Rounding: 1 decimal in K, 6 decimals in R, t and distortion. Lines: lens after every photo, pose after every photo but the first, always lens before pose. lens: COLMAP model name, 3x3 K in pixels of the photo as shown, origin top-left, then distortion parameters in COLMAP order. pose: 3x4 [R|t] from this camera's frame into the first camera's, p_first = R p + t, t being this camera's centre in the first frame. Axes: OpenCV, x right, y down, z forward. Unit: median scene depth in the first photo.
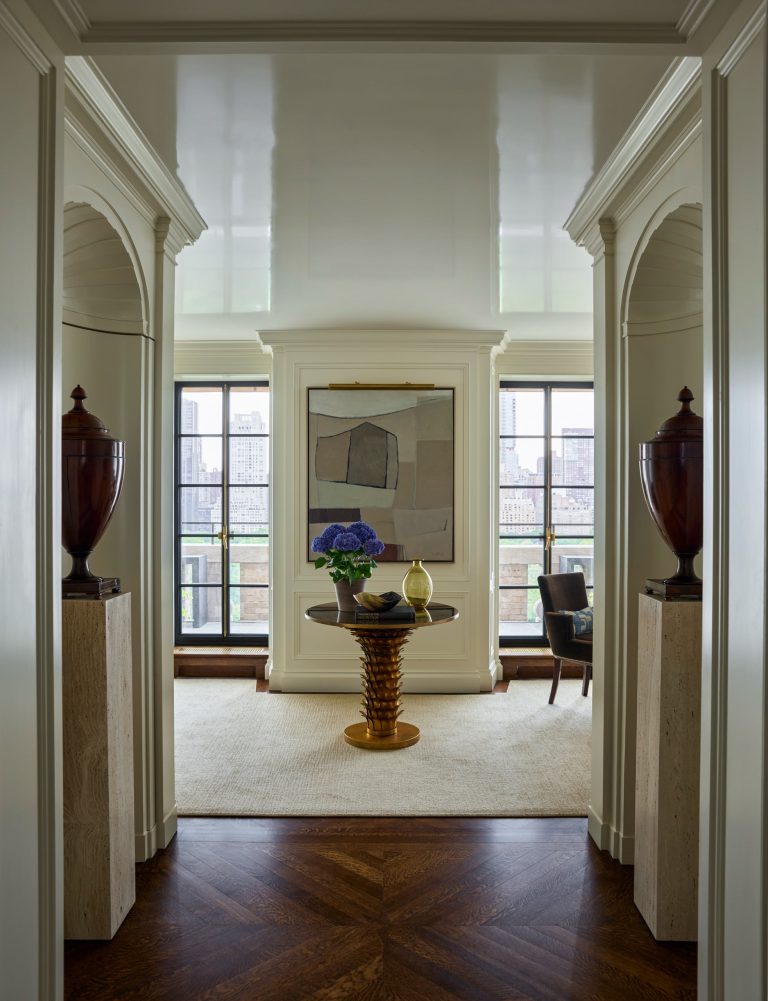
lens RADIAL K [[776.2, 0, 384.0], [0, 776.2, 500.5], [0, 0, 1]] dist [0.000445, 0.000043]
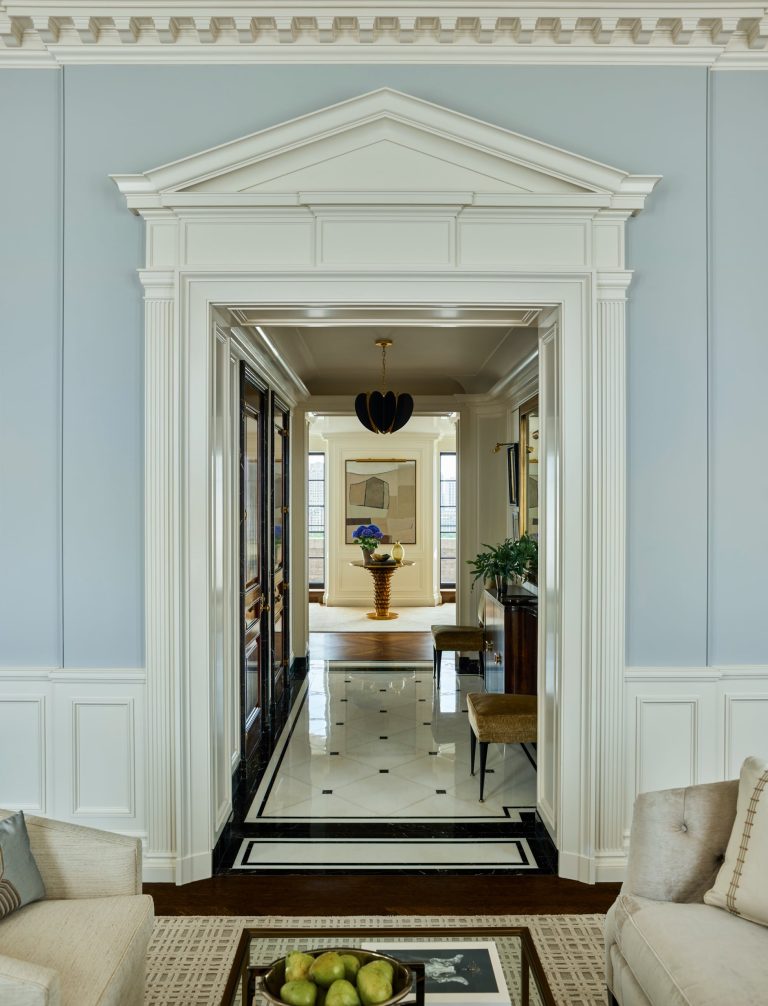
lens RADIAL K [[780.0, 0, 384.0], [0, 780.0, 503.0], [0, 0, 1]] dist [0.000445, 0.000043]
pose [[0.999963, -0.001686, 0.008475, -0.013493], [0.001698, 0.999998, -0.001432, -0.028011], [-0.008472, 0.001446, 0.999963, -1.116126]]
